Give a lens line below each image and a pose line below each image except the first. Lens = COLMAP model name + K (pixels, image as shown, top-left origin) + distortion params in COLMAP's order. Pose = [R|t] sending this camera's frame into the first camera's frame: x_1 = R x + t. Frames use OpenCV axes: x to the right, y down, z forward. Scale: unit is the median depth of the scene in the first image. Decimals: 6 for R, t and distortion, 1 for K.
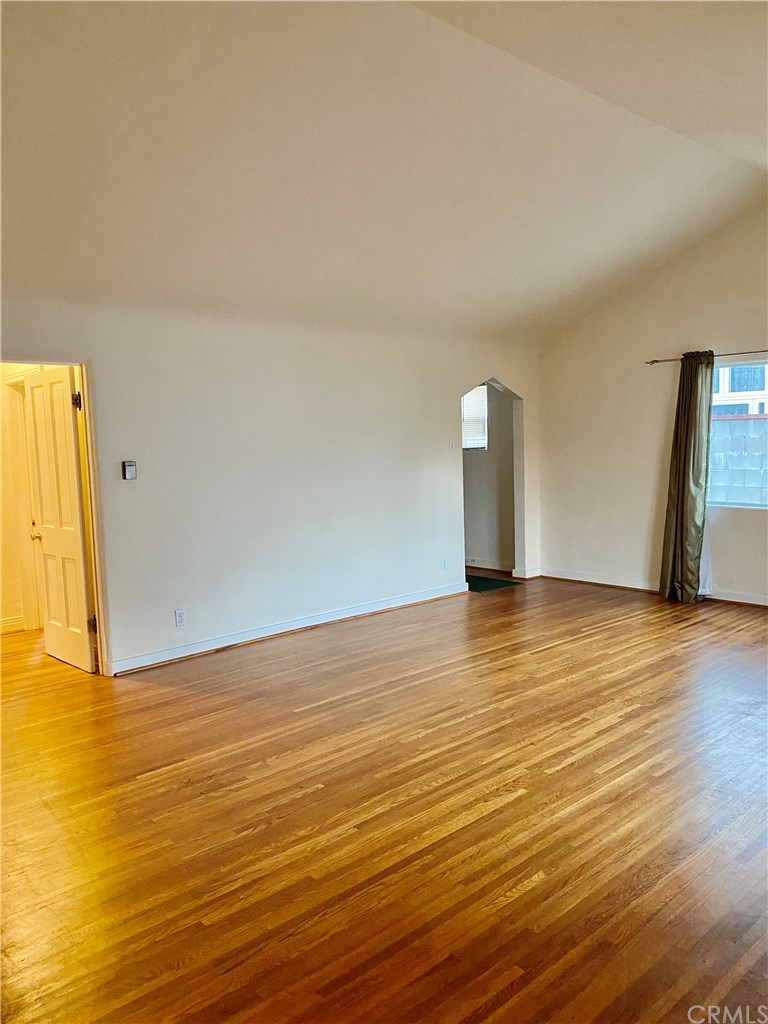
lens RADIAL K [[783.6, 0, 383.2], [0, 783.6, 514.0], [0, 0, 1]] dist [0.037768, -0.017319]
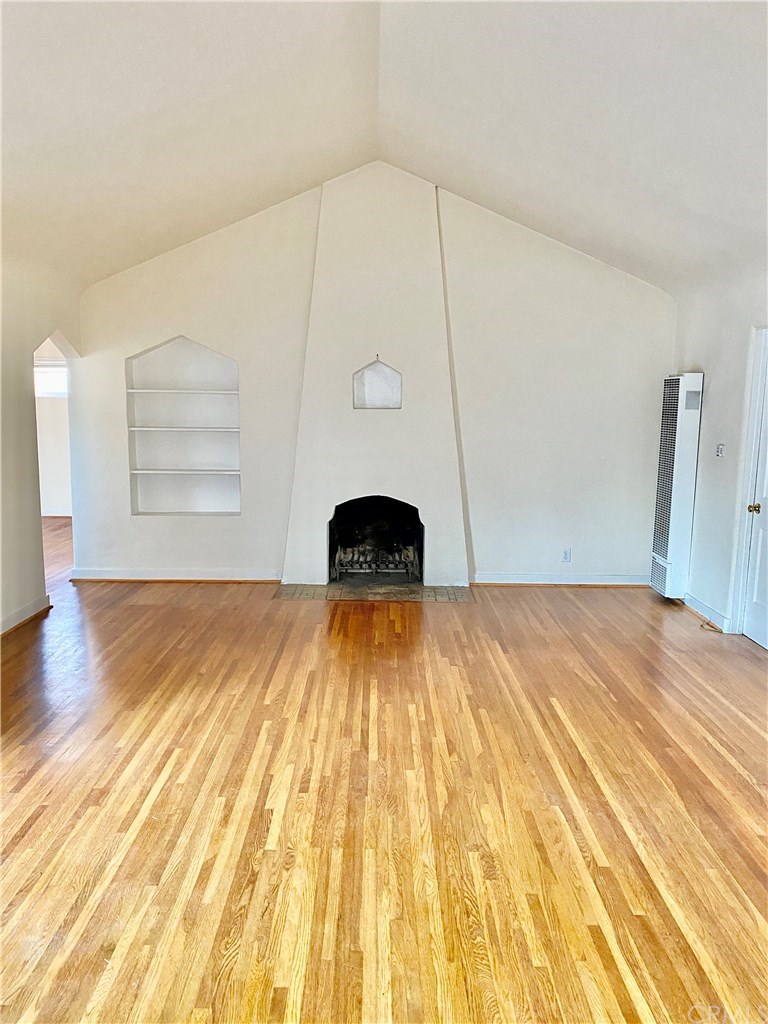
lens RADIAL K [[783.6, 0, 382.6], [0, 783.6, 512.8], [0, 0, 1]] dist [0.037768, -0.017319]
pose [[-0.670557, 0.120727, -0.731969, 0.734997], [-0.080053, 0.969133, 0.233179, -0.180706], [0.737526, 0.214956, -0.640195, 1.498648]]
